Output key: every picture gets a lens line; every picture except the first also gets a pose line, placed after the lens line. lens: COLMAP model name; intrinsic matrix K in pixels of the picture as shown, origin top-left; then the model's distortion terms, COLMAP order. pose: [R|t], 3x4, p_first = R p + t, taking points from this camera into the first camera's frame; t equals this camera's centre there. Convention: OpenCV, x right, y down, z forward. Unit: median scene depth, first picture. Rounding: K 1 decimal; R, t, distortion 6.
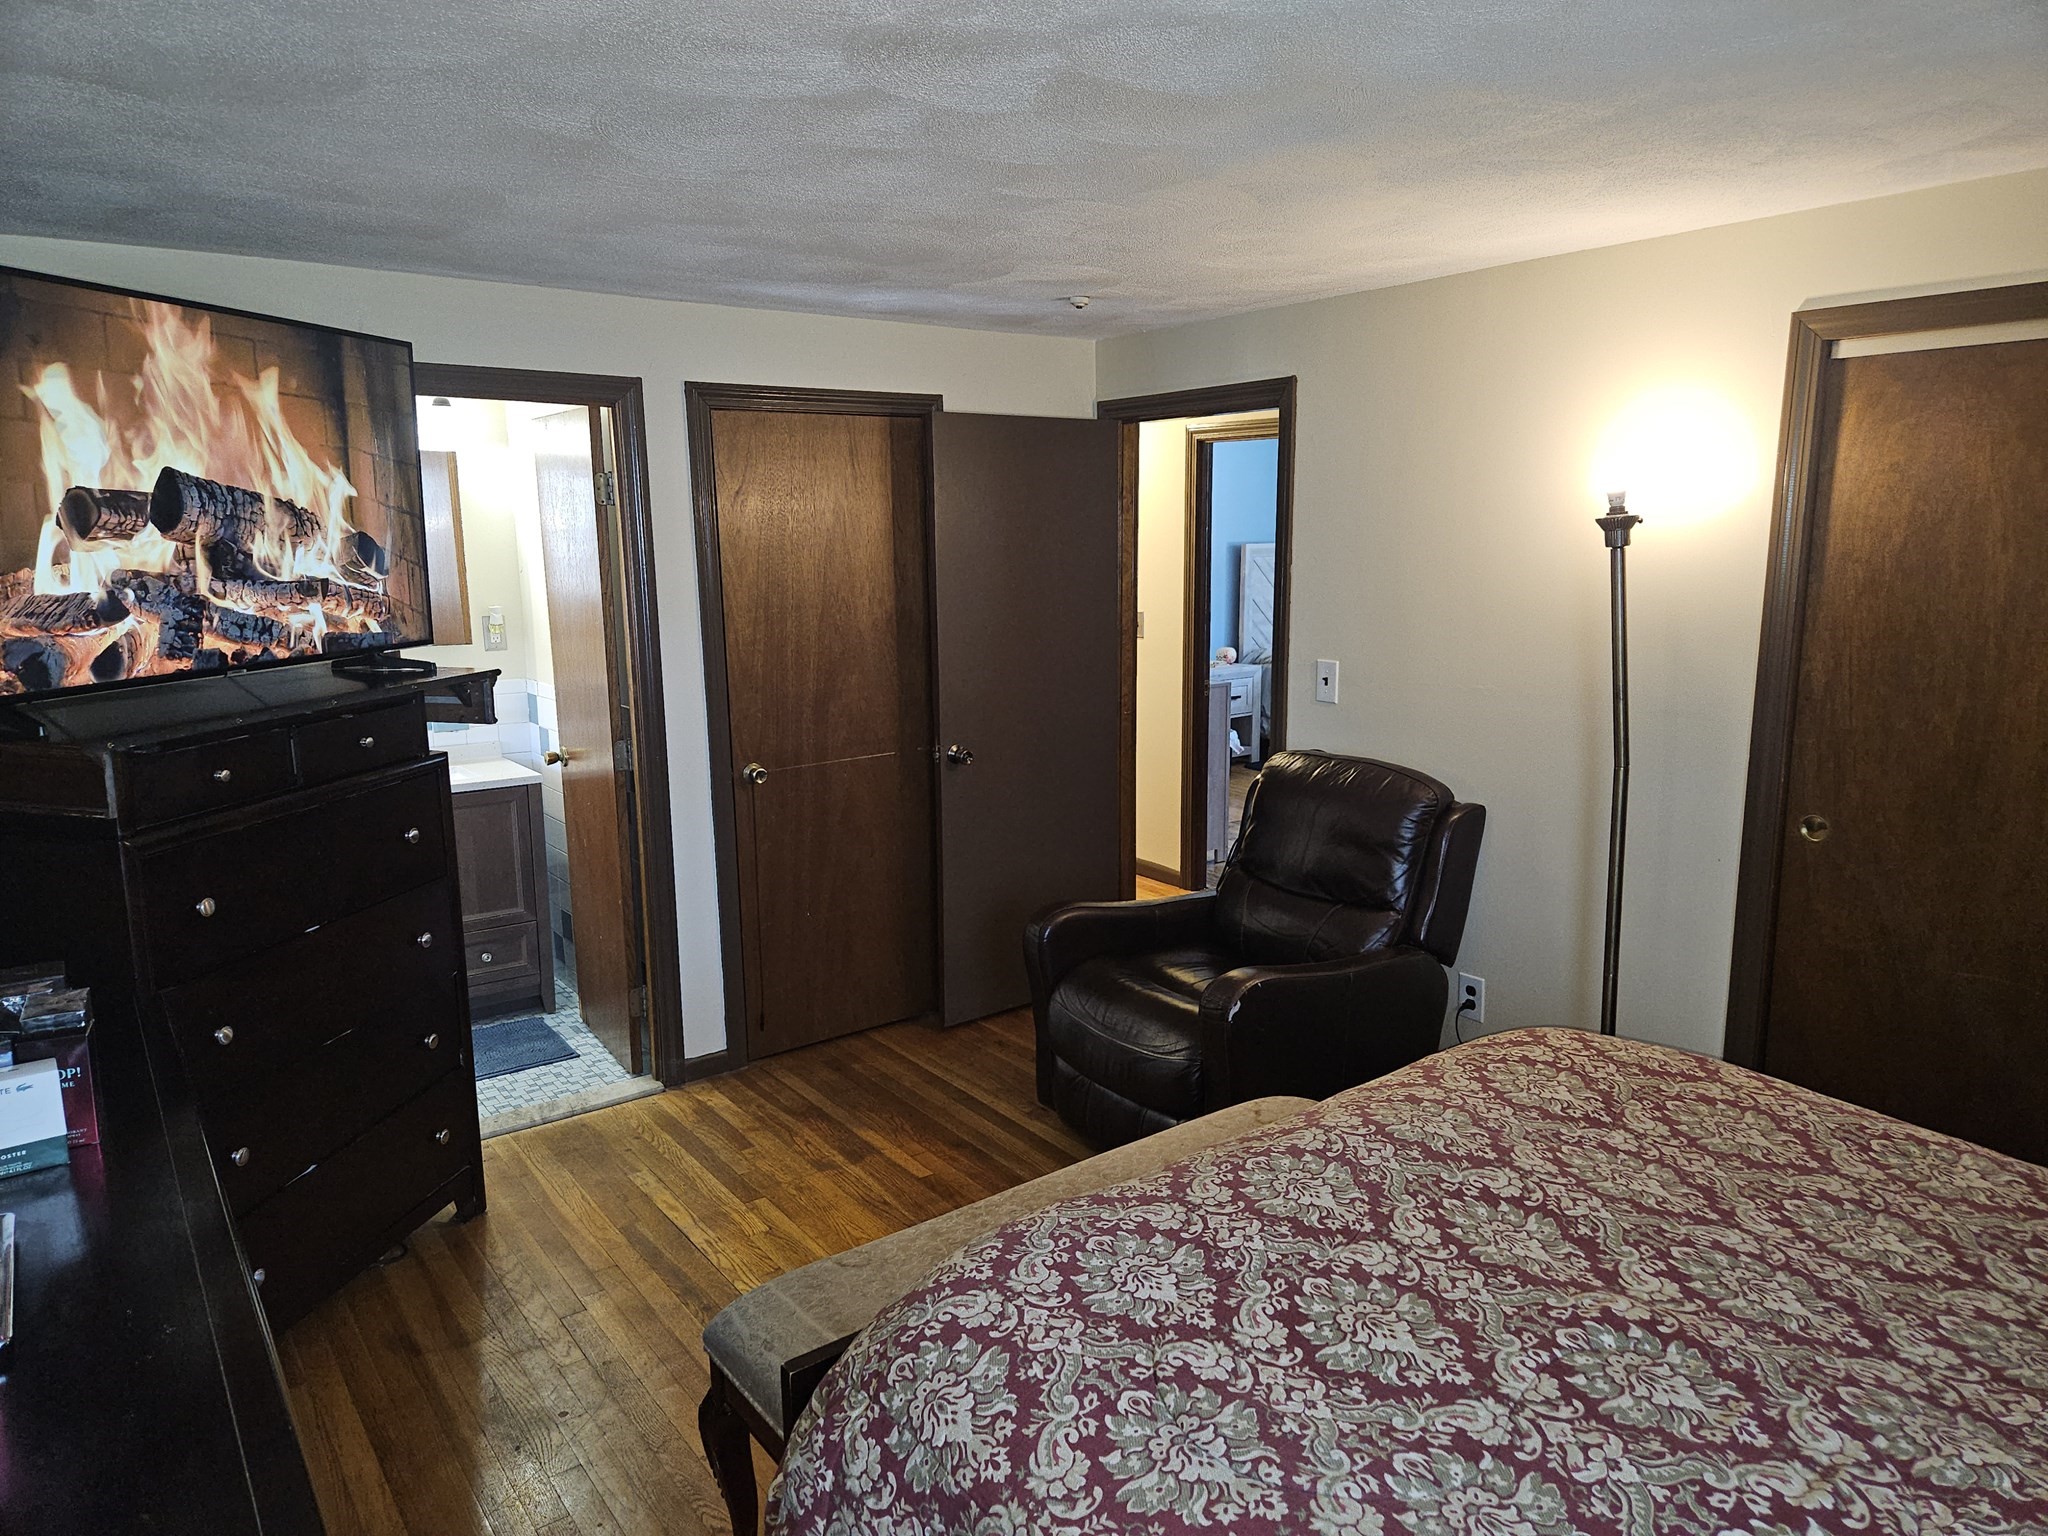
lens RADIAL K [[1371.4, 0, 1026.1], [0, 1371.4, 767.7], [0, 0, 1]] dist [0.055894, -0.023416]
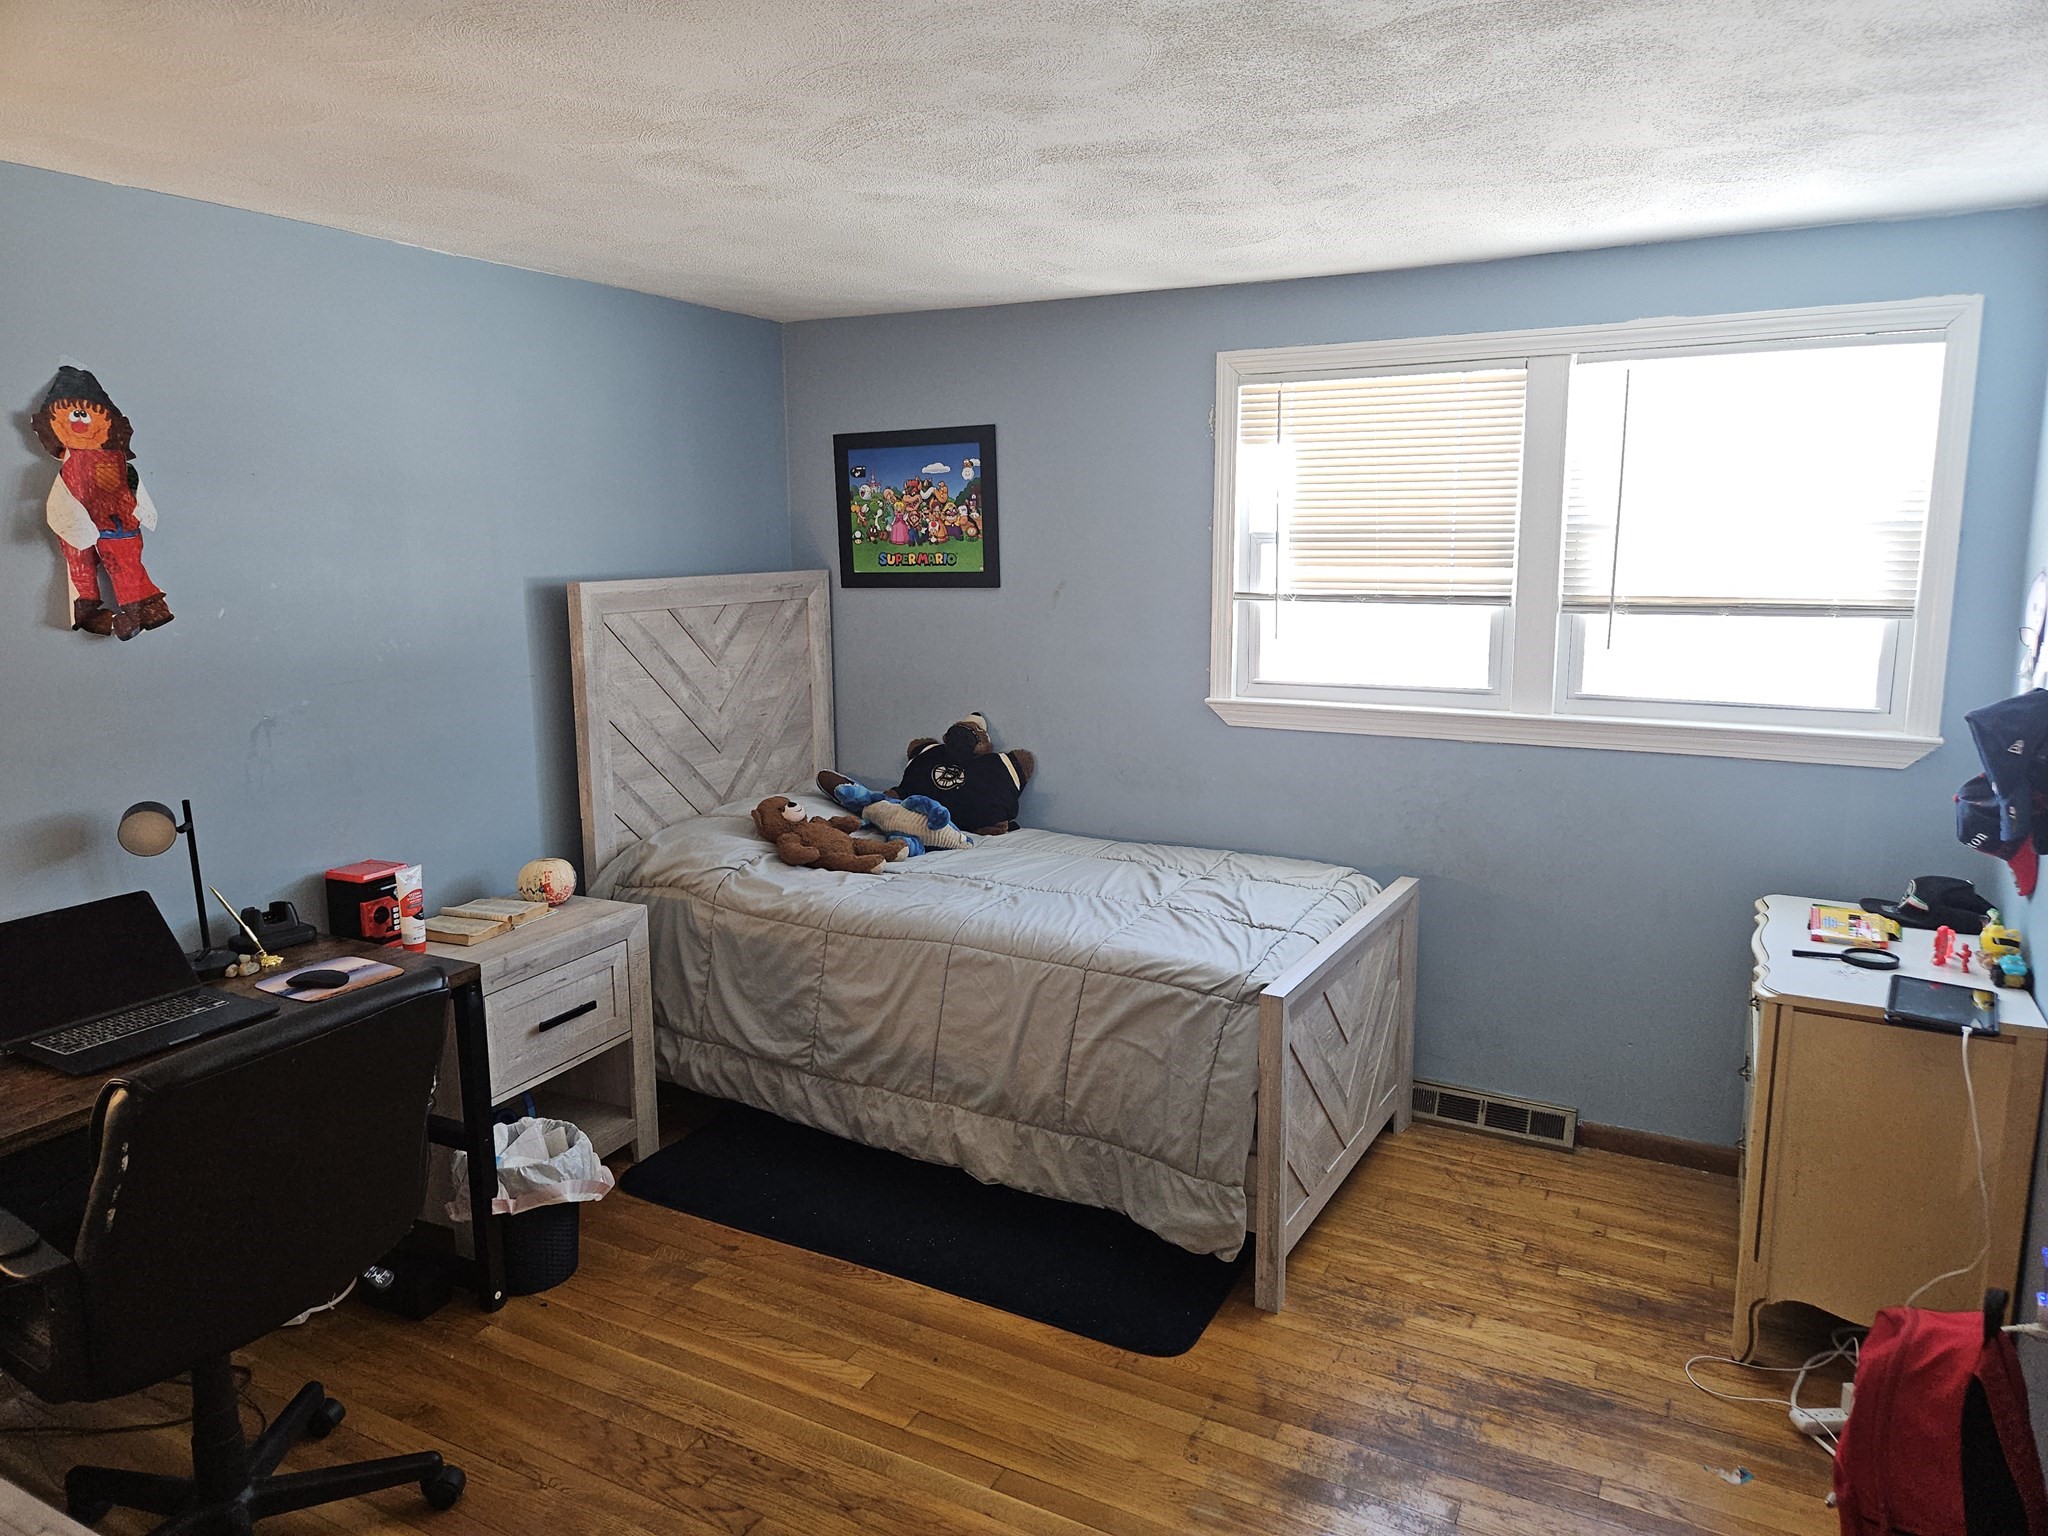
lens RADIAL K [[1371.4, 0, 1025.7], [0, 1371.4, 766.8], [0, 0, 1]] dist [0.055894, -0.023416]
pose [[0.906915, -0.073334, 0.414882, 0.109401], [0.073694, 0.997166, 0.015166, -0.108136], [-0.414819, 0.016820, 0.909749, 0.598949]]
